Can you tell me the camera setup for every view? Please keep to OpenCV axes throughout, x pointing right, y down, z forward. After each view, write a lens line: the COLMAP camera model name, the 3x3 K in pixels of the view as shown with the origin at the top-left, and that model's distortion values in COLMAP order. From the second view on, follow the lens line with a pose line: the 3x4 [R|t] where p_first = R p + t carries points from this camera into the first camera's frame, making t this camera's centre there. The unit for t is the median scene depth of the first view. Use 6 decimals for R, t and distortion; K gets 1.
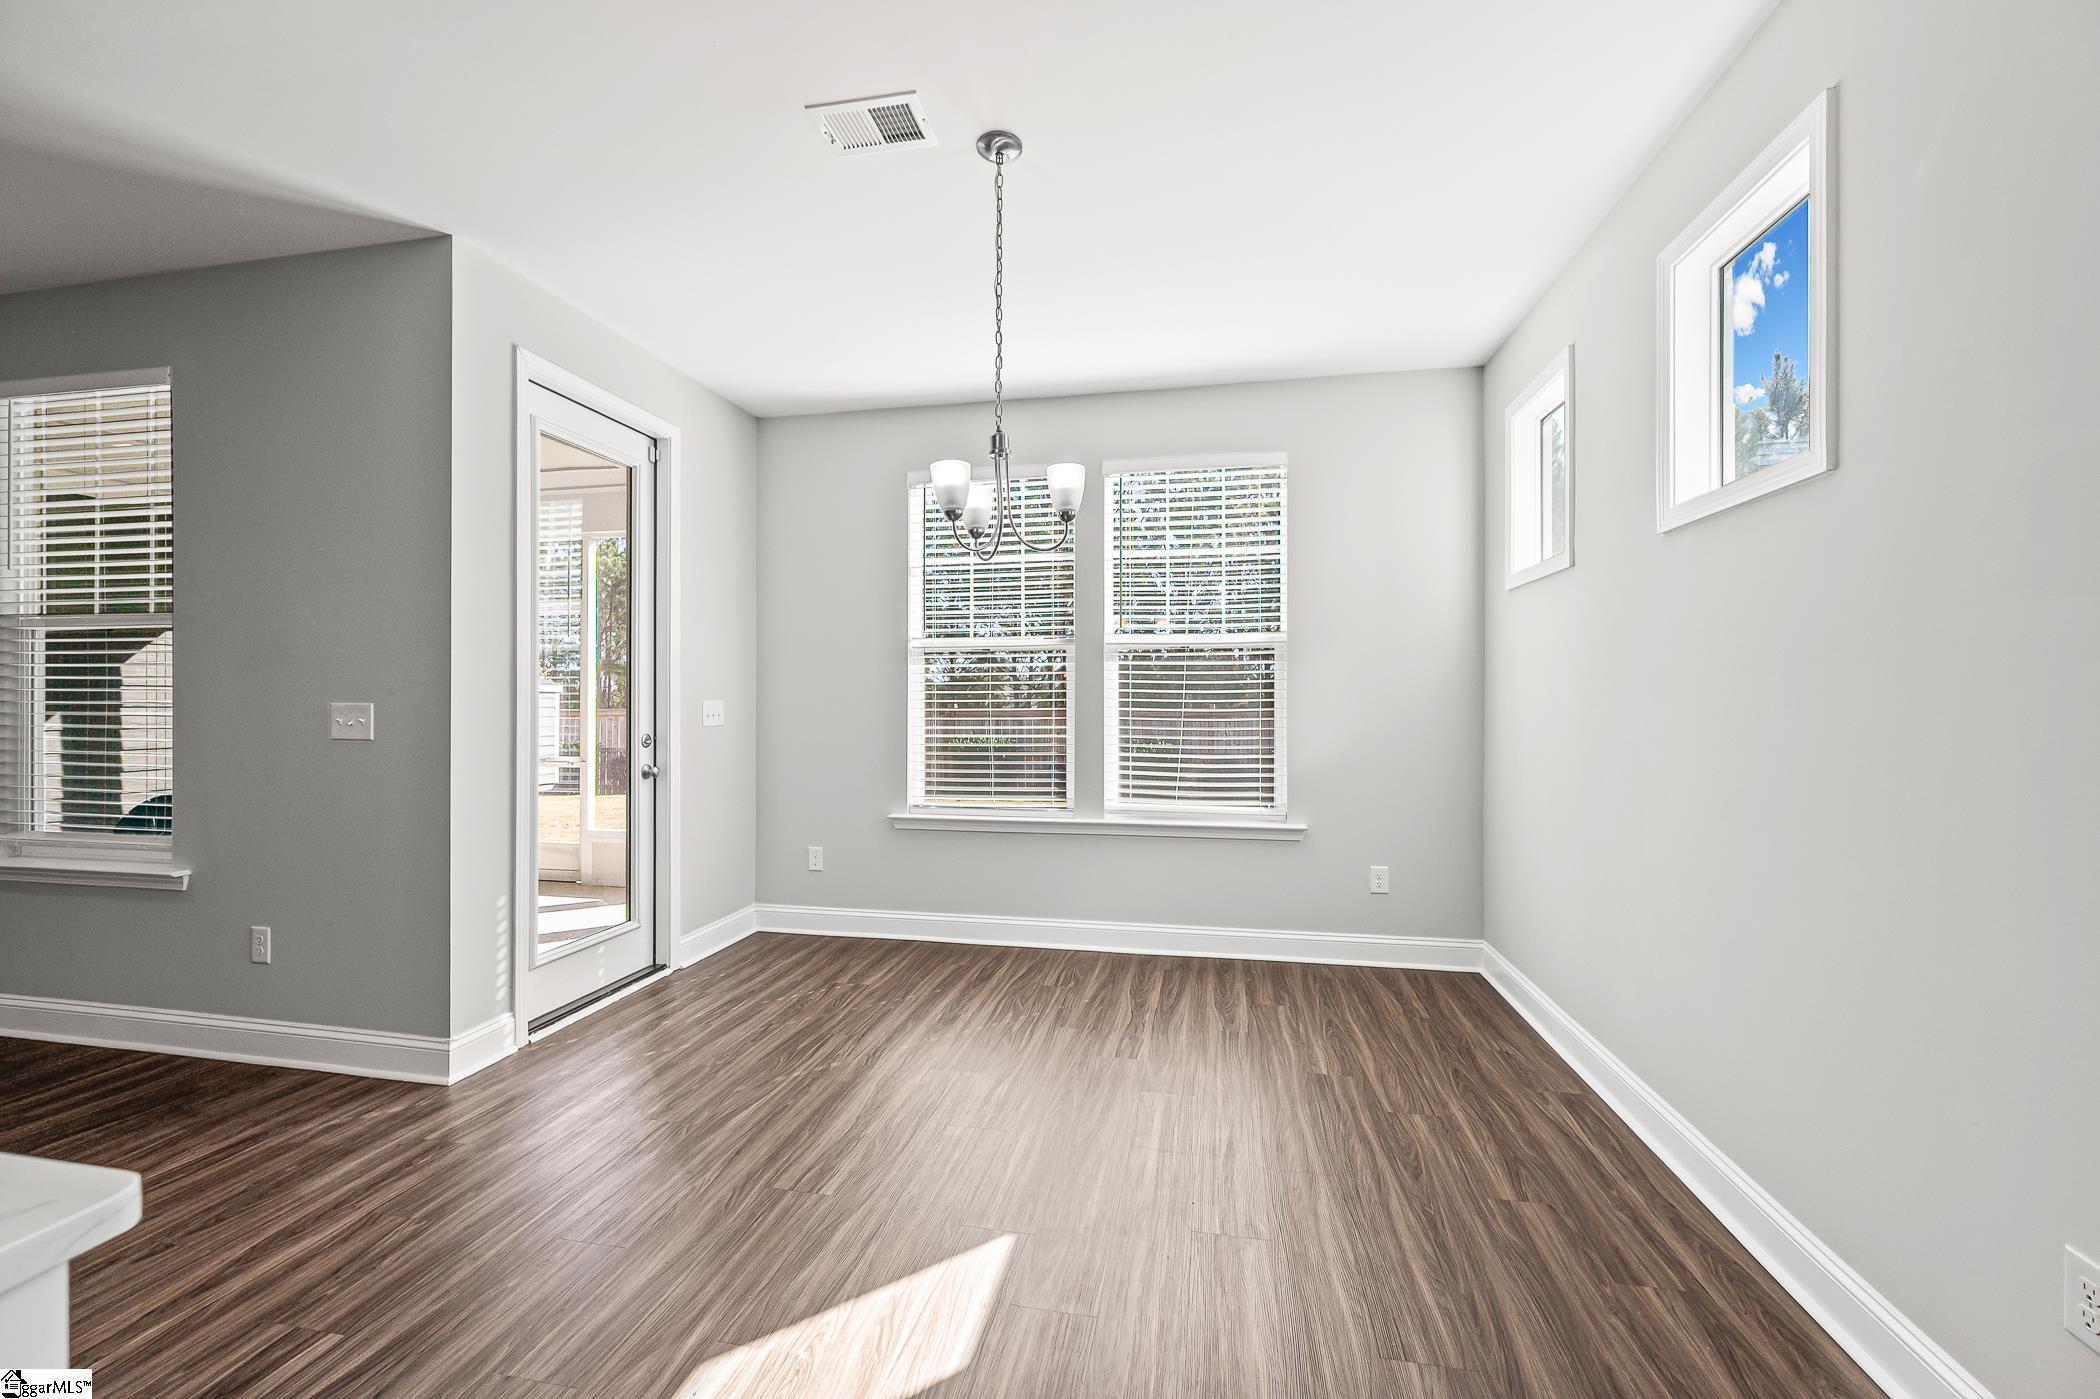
lens RADIAL K [[837.3, 0, 1044.2], [0, 837.3, 702.2], [0, 0, 1]] dist [0.002336, -0.001260]
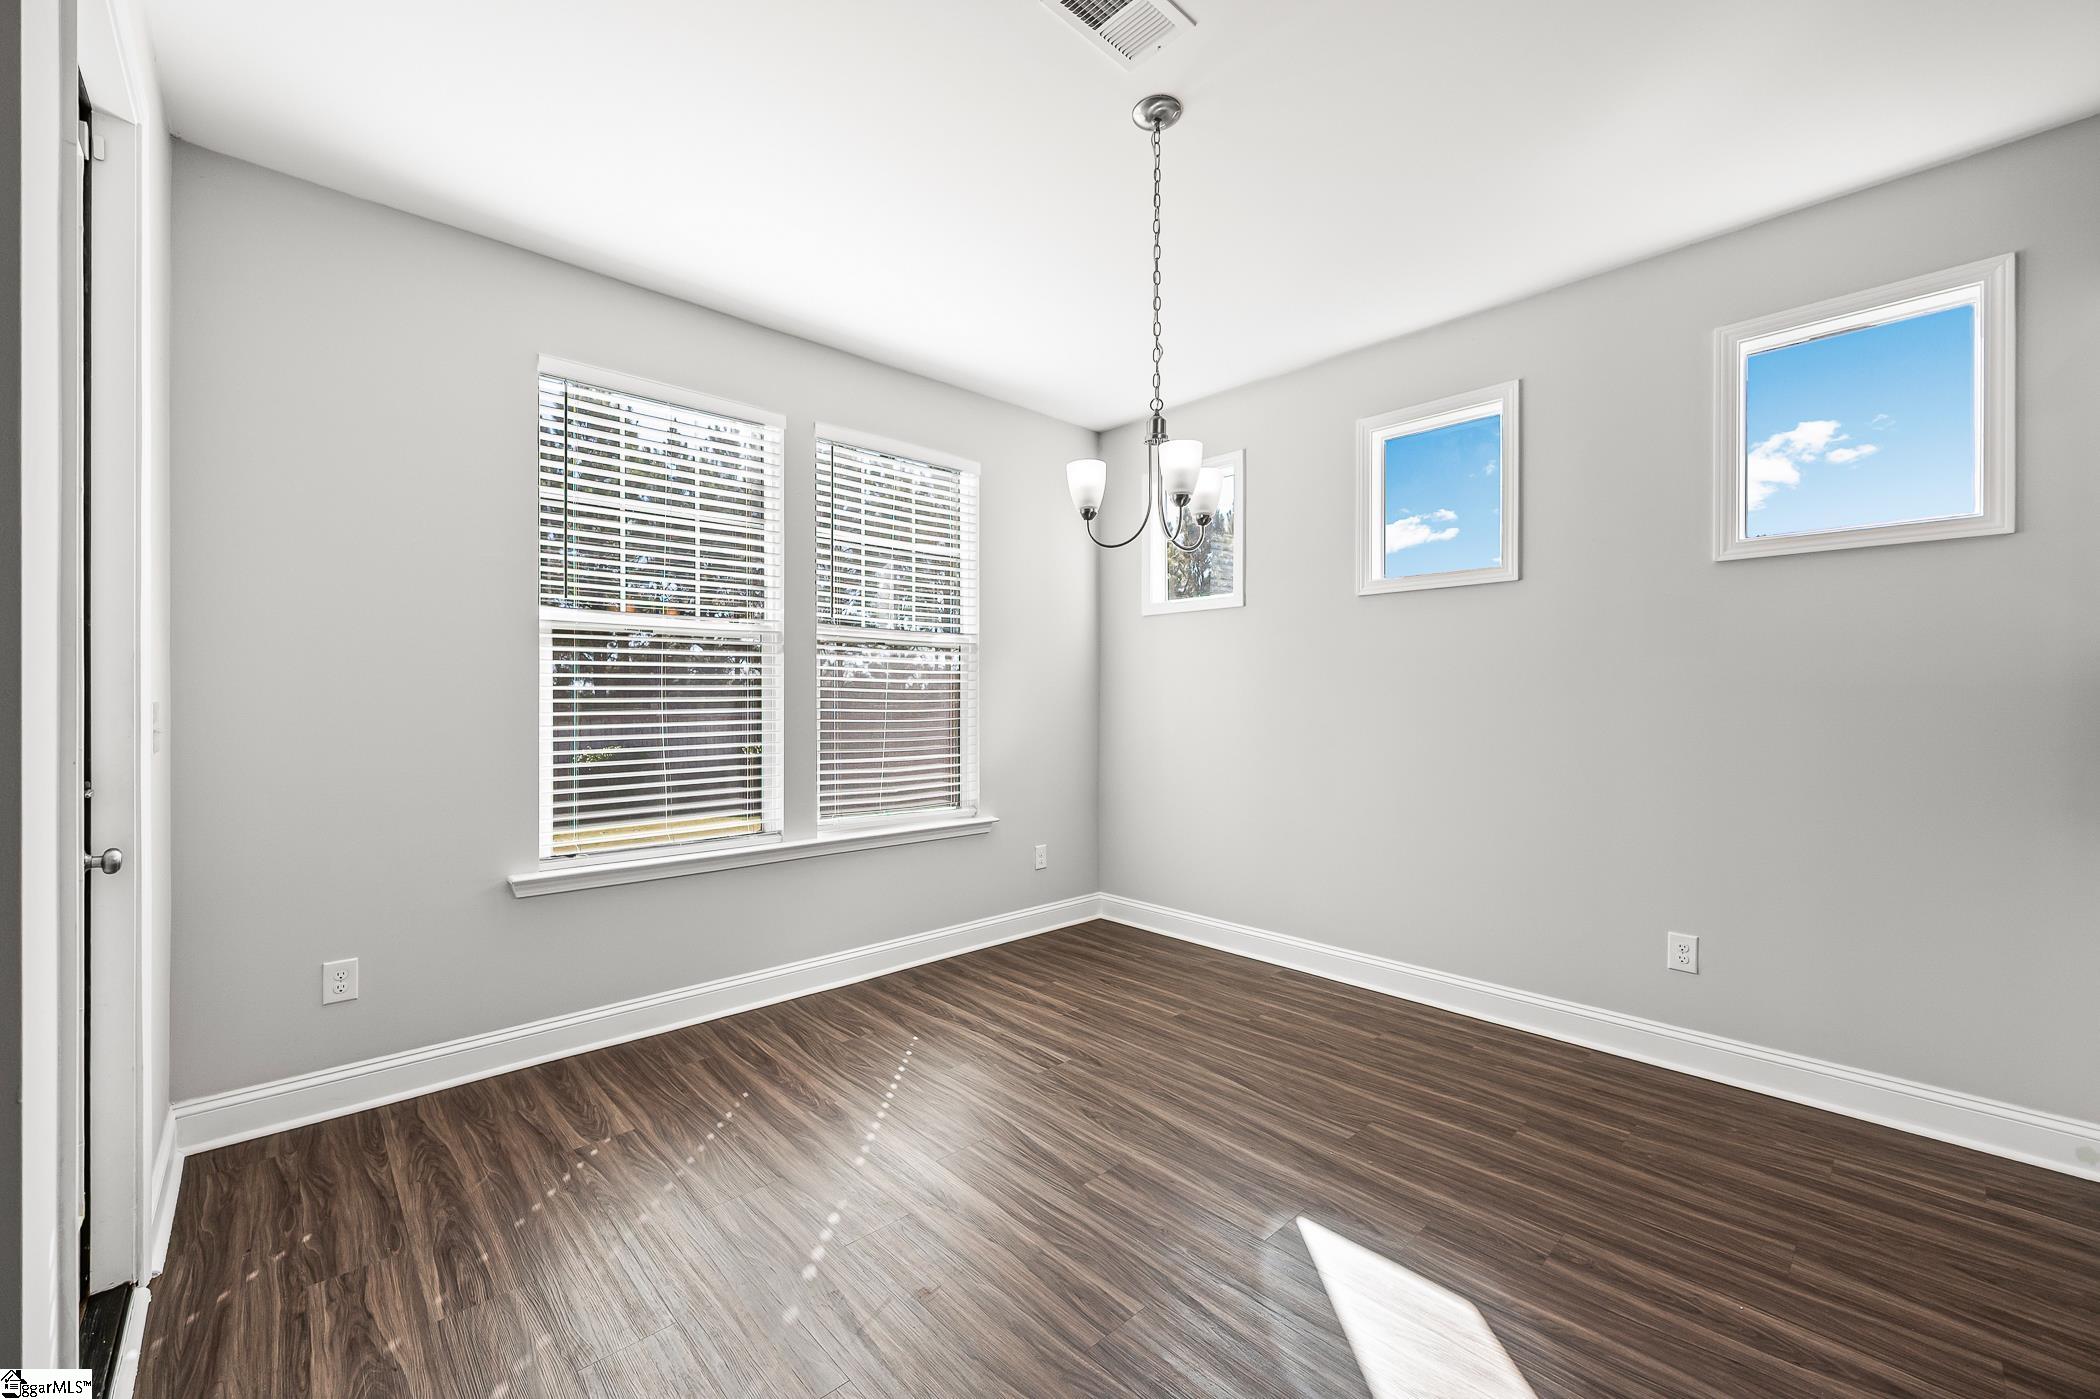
lens RADIAL K [[837.3, 0, 1053.5], [0, 837.3, 704.1], [0, 0, 1]] dist [0.002336, -0.001260]
pose [[0.577476, -0.004351, 0.816396, -0.546095], [-0.000836, 0.999982, 0.005921, -0.004630], [-0.816407, -0.004102, 0.577462, 0.335582]]
